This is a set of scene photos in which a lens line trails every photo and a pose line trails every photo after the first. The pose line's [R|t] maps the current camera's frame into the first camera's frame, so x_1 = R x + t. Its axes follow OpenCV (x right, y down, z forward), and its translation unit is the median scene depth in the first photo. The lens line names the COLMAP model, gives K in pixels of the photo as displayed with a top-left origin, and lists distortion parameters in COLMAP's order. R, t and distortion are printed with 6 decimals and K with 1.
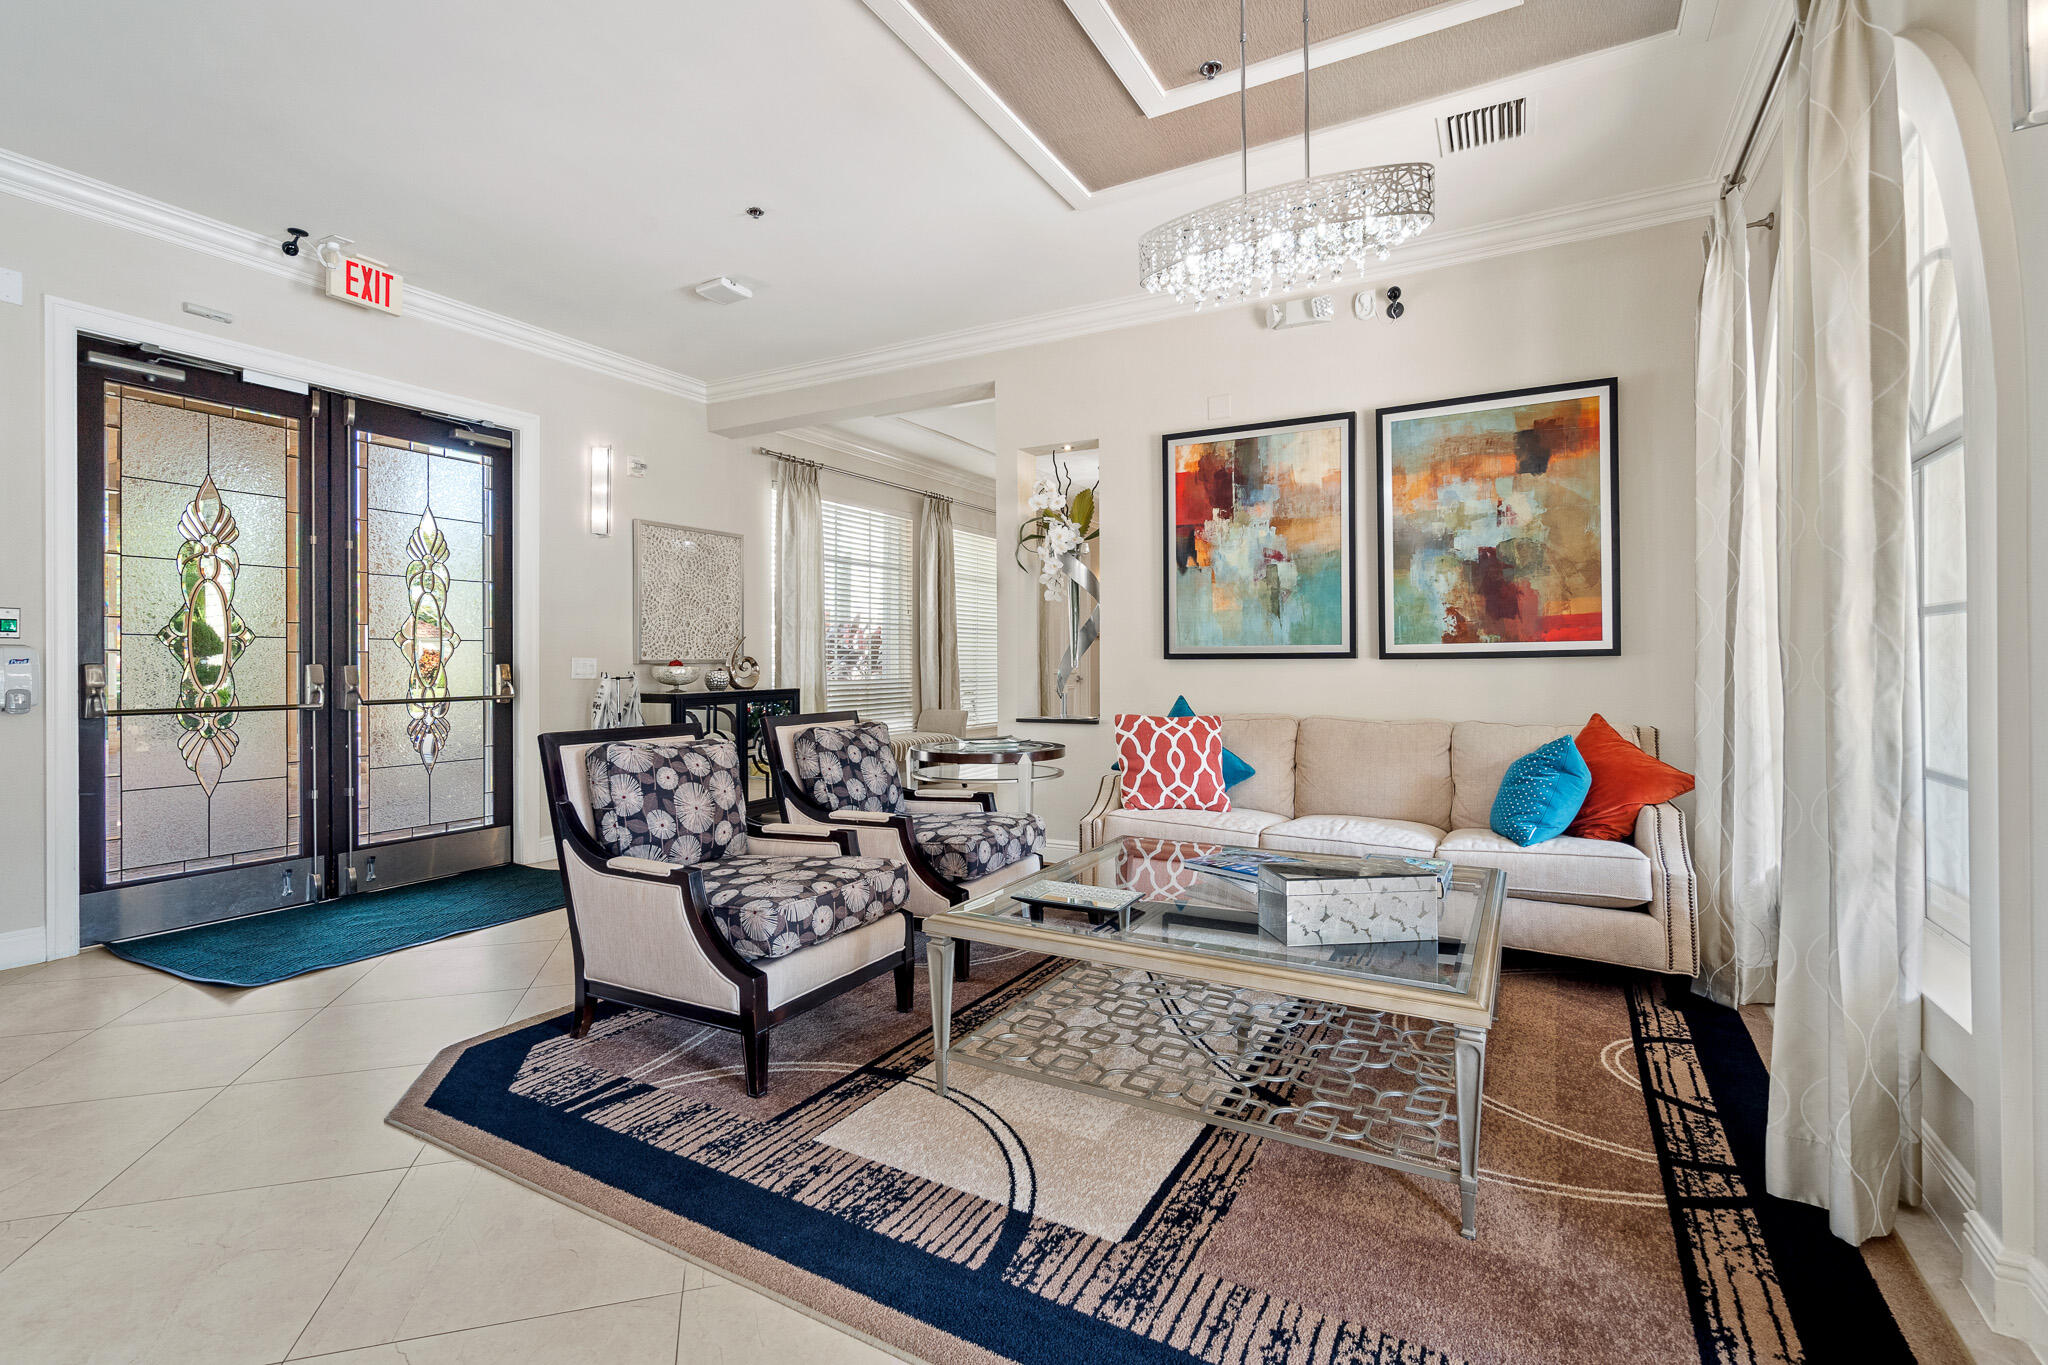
lens RADIAL K [[941.9, 0, 1013.3], [0, 941.9, 662.5], [0, 0, 1]] dist [-0.003347, -0.000237]
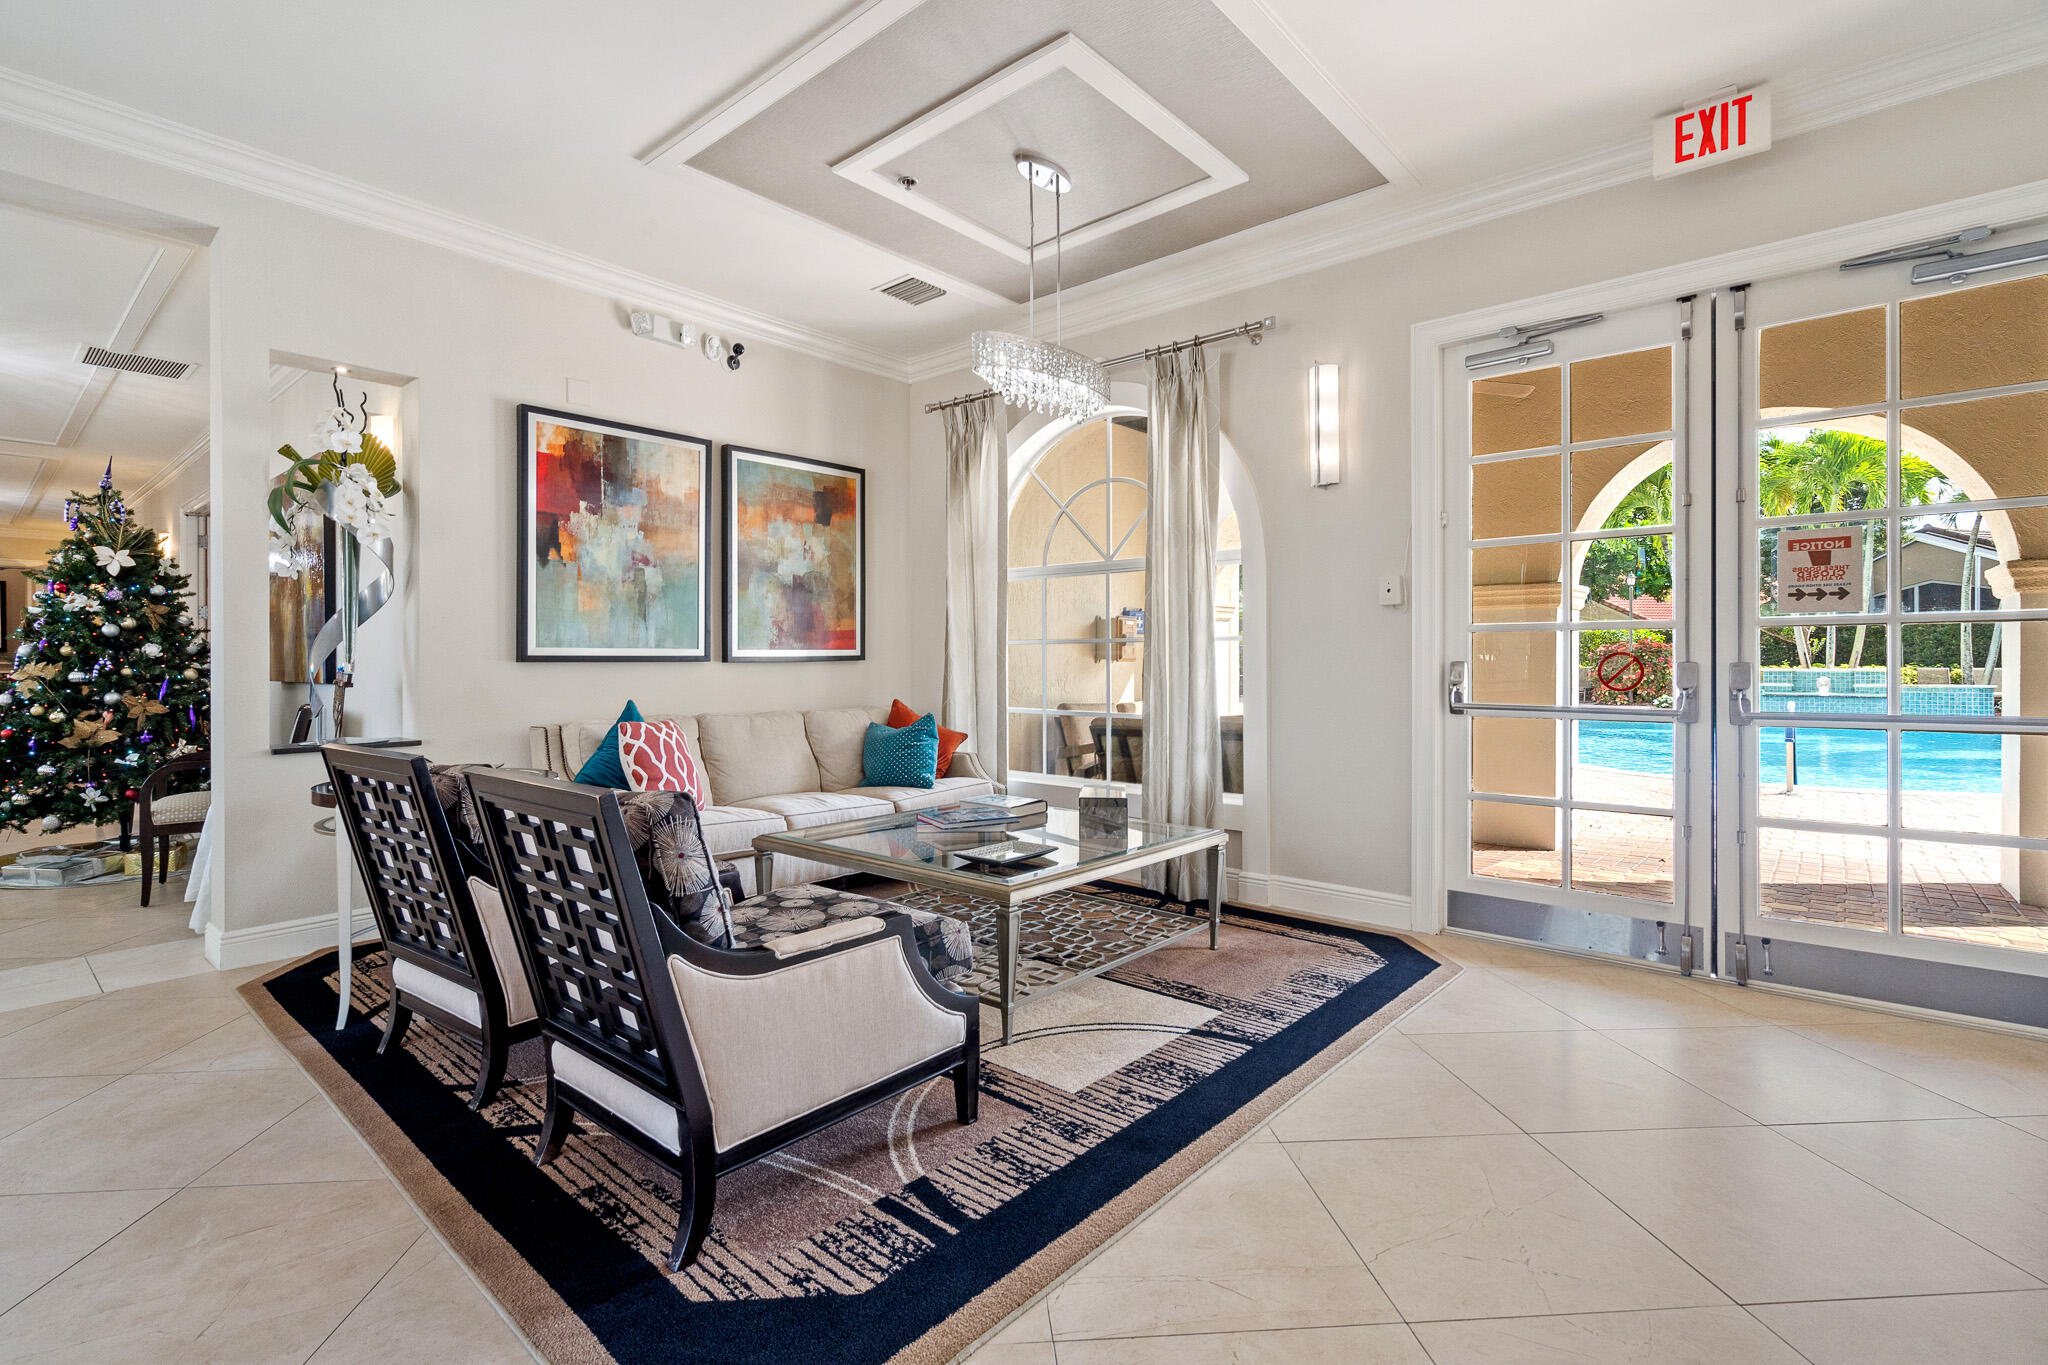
lens RADIAL K [[941.9, 0, 1013.3], [0, 941.9, 662.5], [0, 0, 1]] dist [-0.003347, -0.000237]
pose [[0.207951, 0.000431, 0.978139, -0.728139], [0.002431, 0.999997, -0.000957, -0.001181], [-0.978136, 0.002577, 0.207949, 0.461914]]
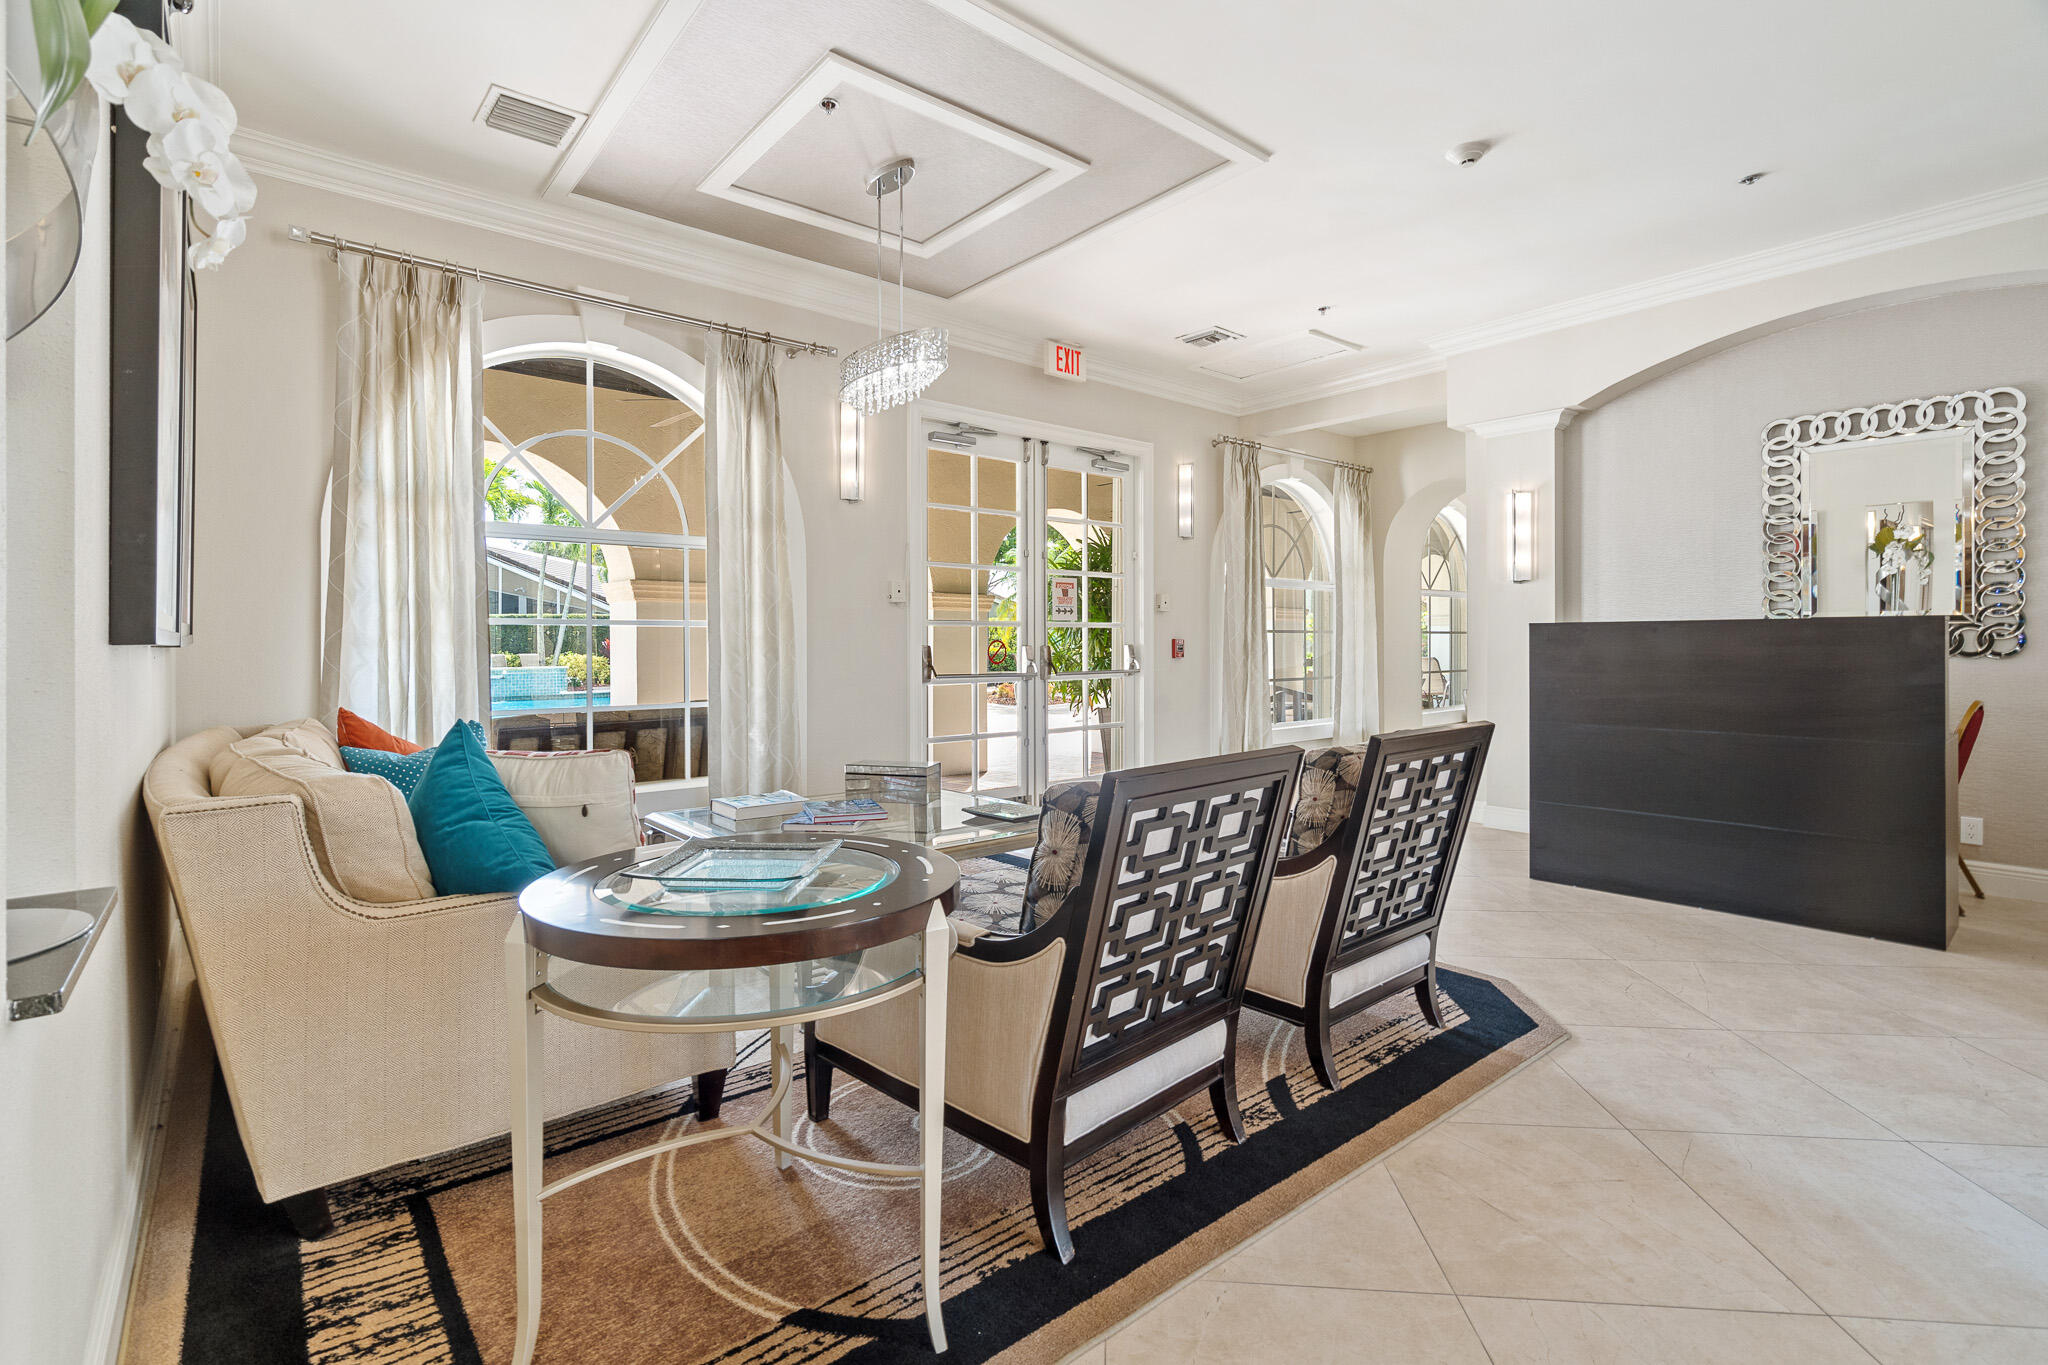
lens RADIAL K [[951.8, 0, 1022.1], [0, 951.8, 642.5], [0, 0, 1]] dist [-0.000836, -0.000036]
pose [[-0.935320, 0.009637, 0.353671, -0.287071], [0.008721, 0.999953, -0.004182, -0.000223], [-0.353695, -0.000827, -0.935361, 1.482373]]
